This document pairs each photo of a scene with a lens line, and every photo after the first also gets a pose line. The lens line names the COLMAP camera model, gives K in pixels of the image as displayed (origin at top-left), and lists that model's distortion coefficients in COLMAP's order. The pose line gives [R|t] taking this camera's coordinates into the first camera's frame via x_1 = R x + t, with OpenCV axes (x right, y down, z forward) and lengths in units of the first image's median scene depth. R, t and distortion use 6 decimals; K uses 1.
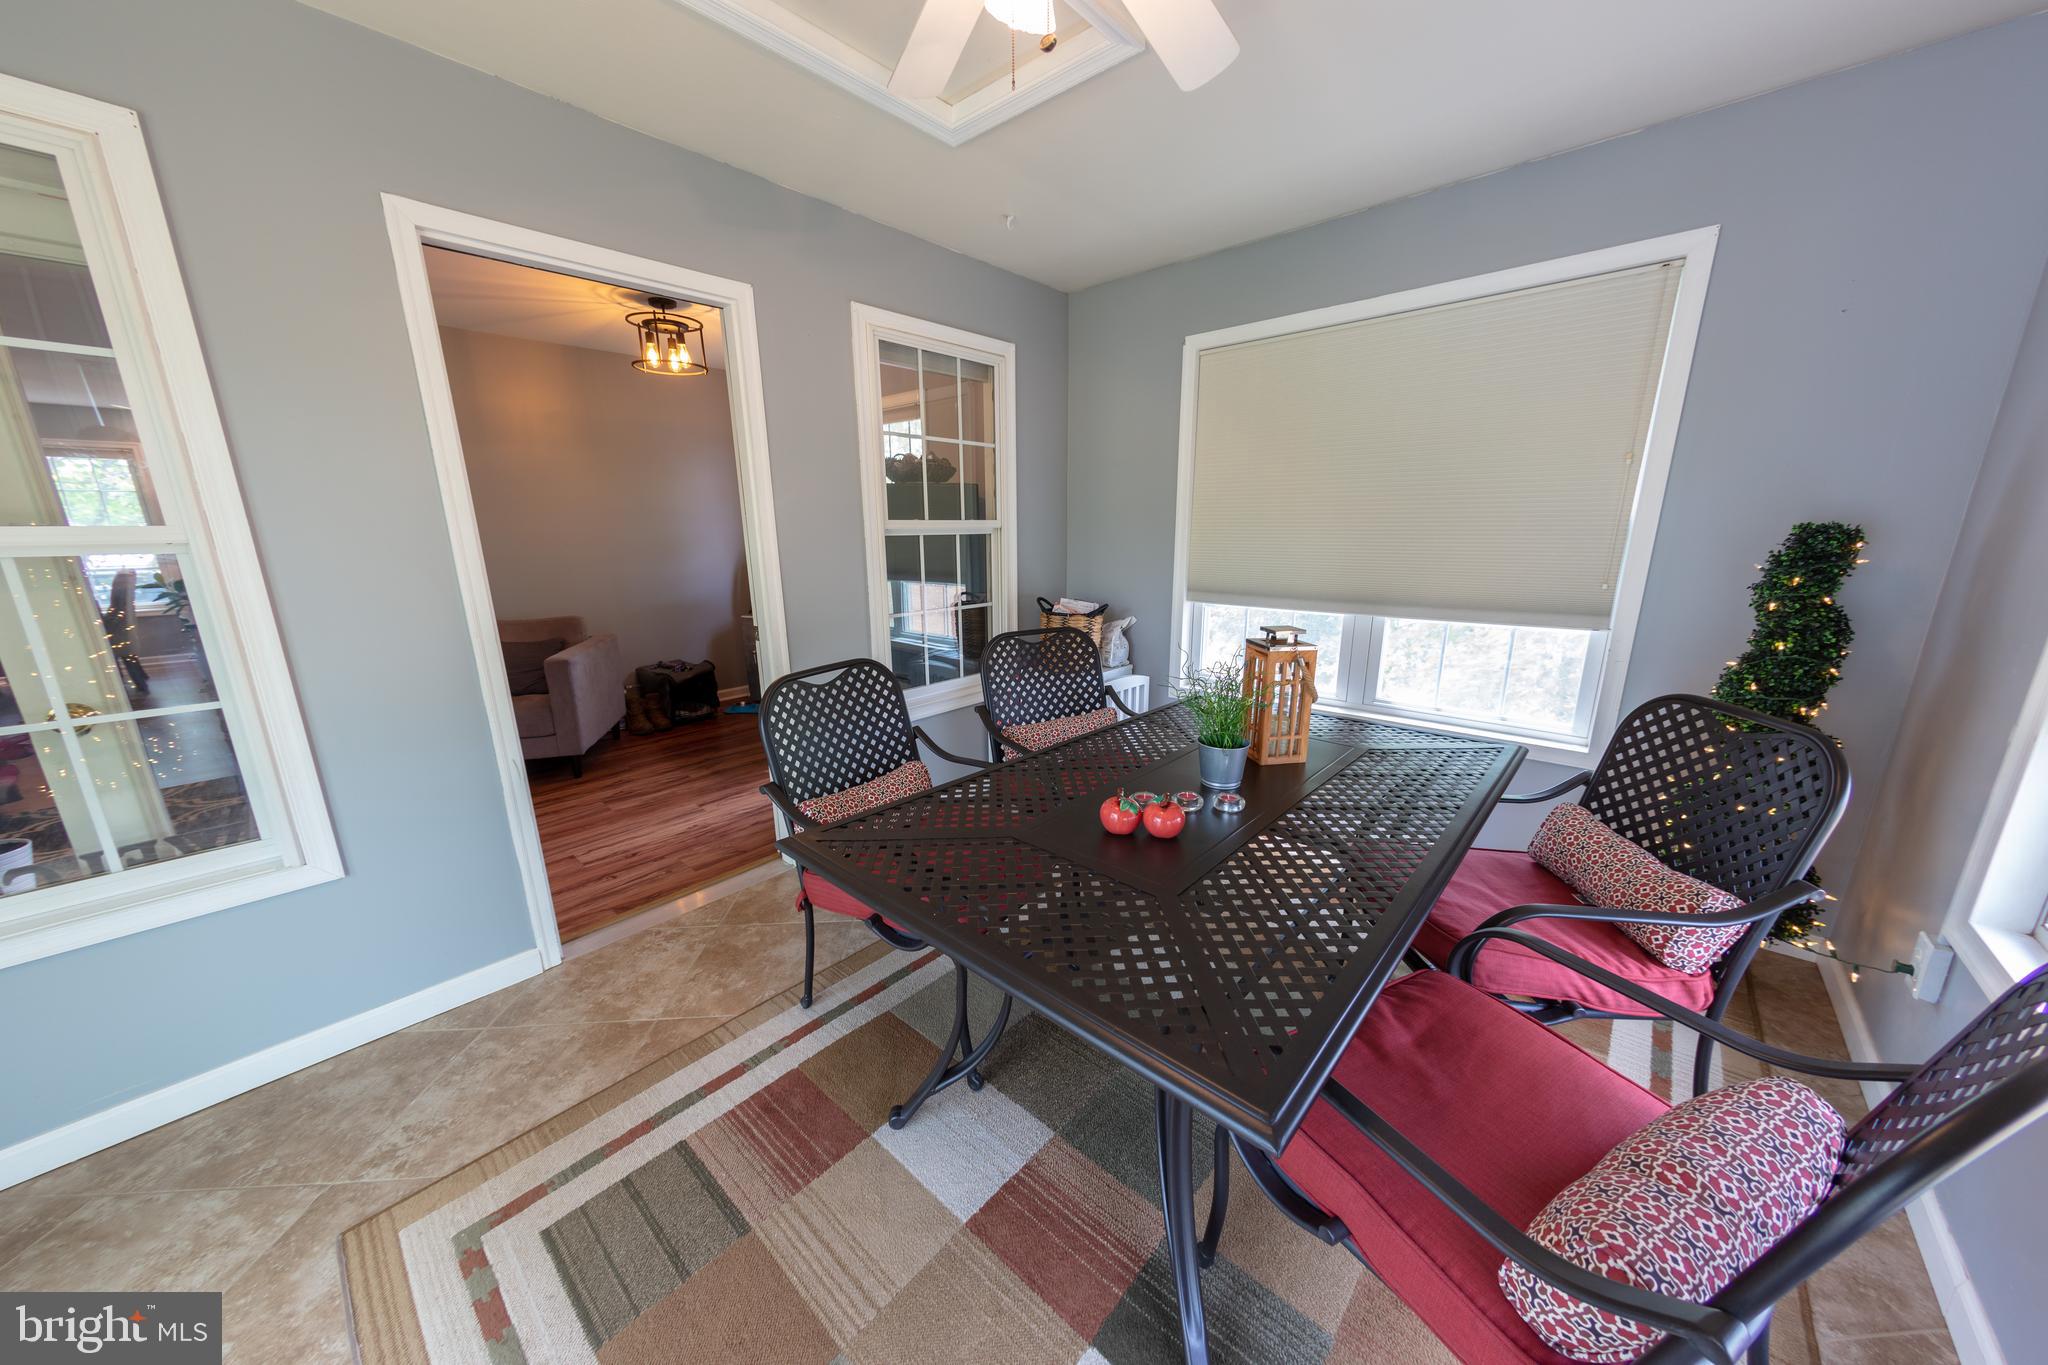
lens RADIAL K [[684.6, 0, 1036.5], [0, 684.6, 713.7], [0, 0, 1]] dist [0.000983, 0.000059]
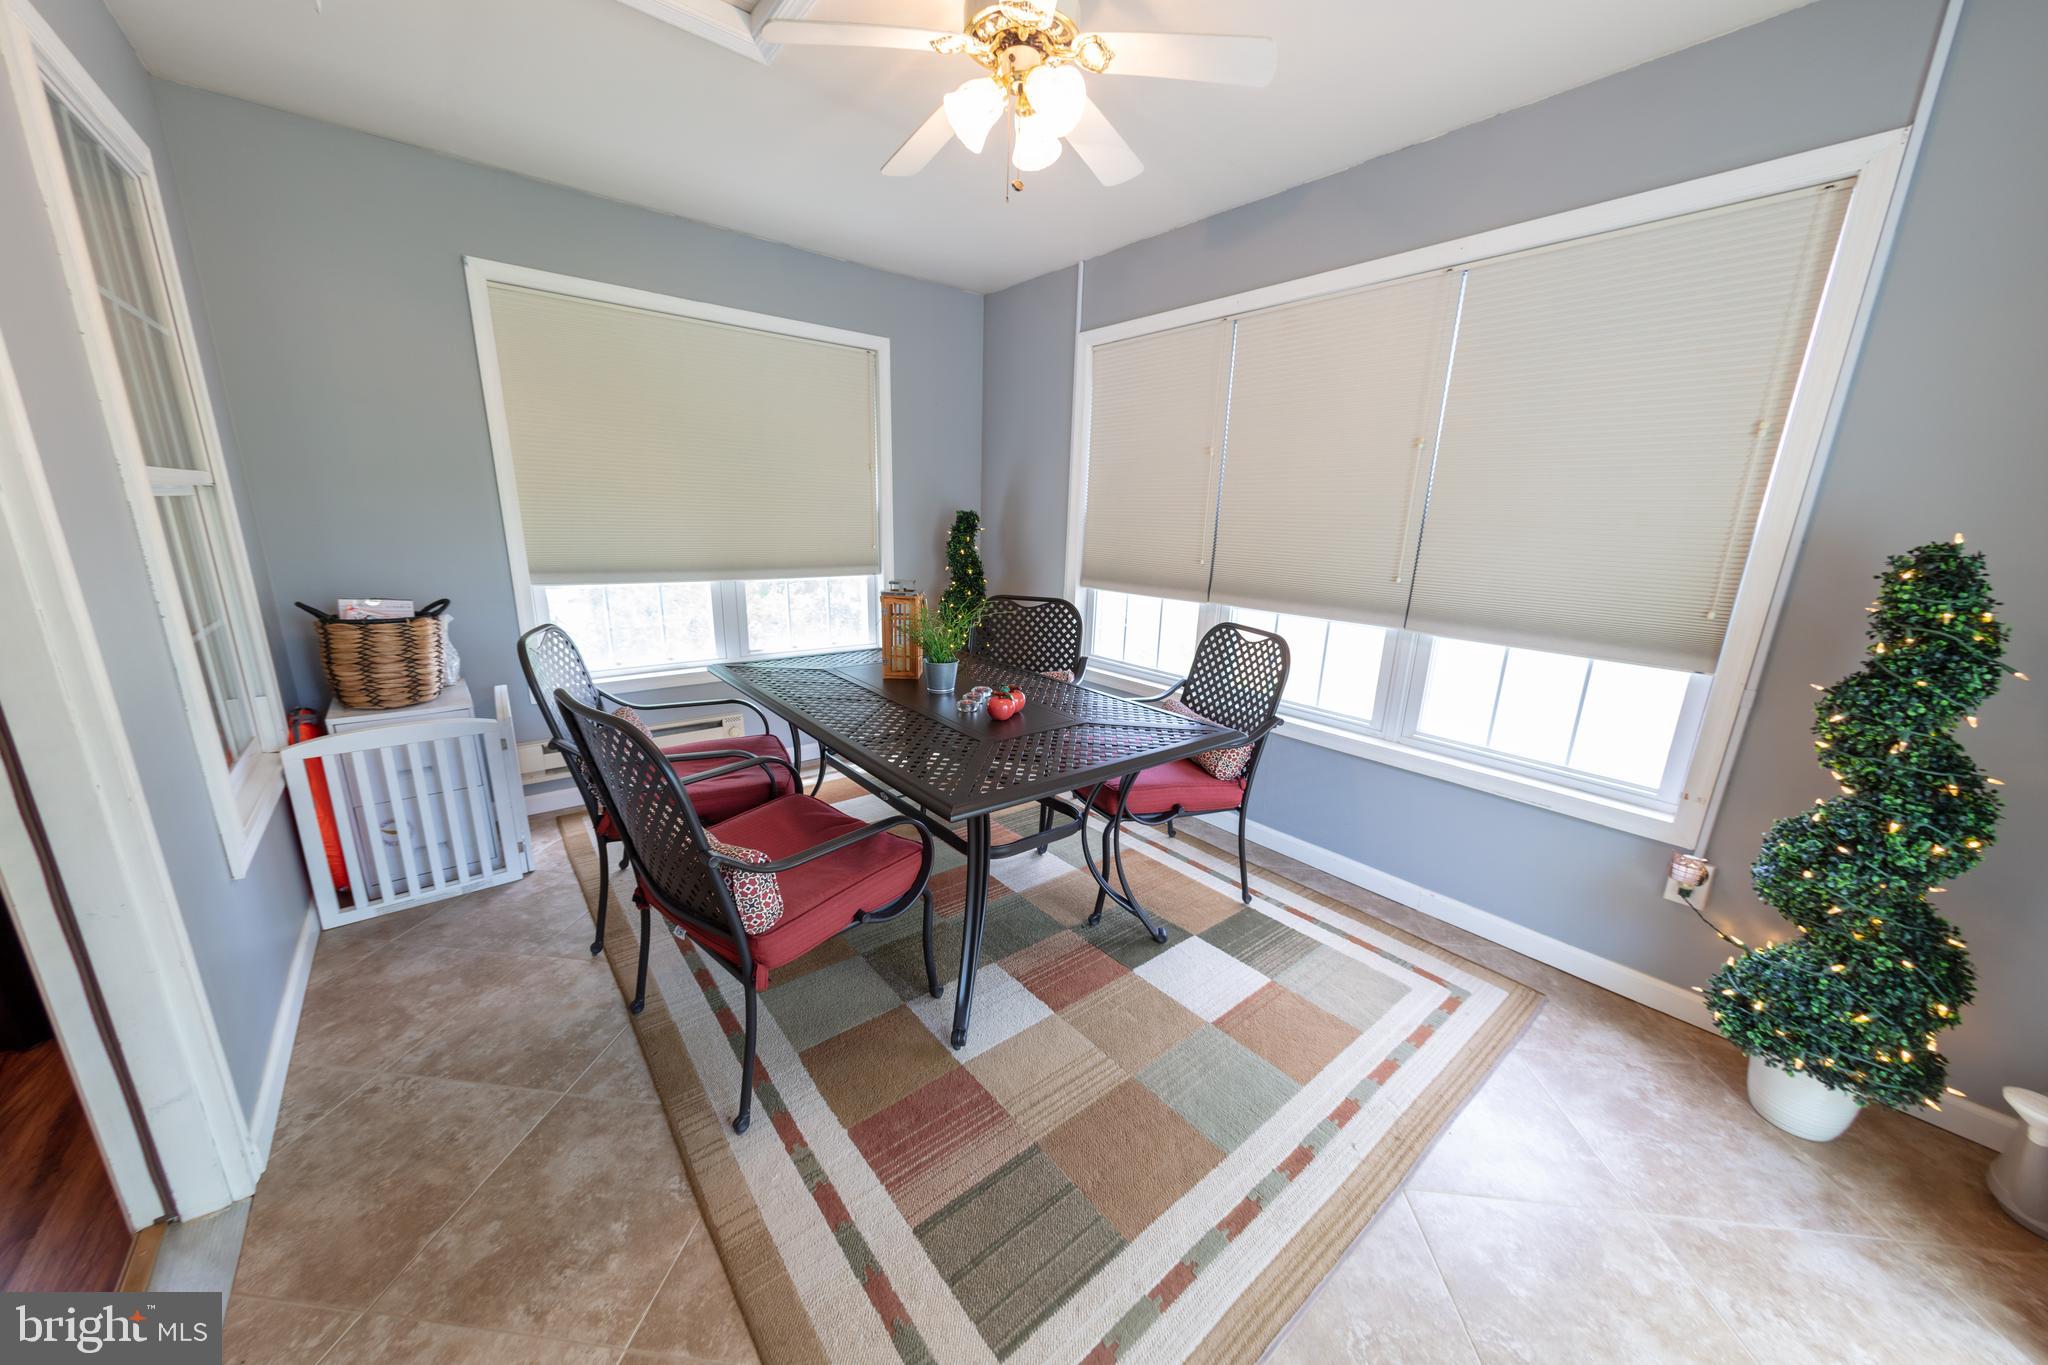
lens RADIAL K [[684.6, 0, 1036.5], [0, 684.6, 713.7], [0, 0, 1]] dist [0.000983, 0.000059]
pose [[0.156255, -0.264899, 0.951532, -0.956122], [0.234872, 0.945697, 0.224705, -0.109576], [-0.959385, 0.188377, 0.209988, 0.476485]]
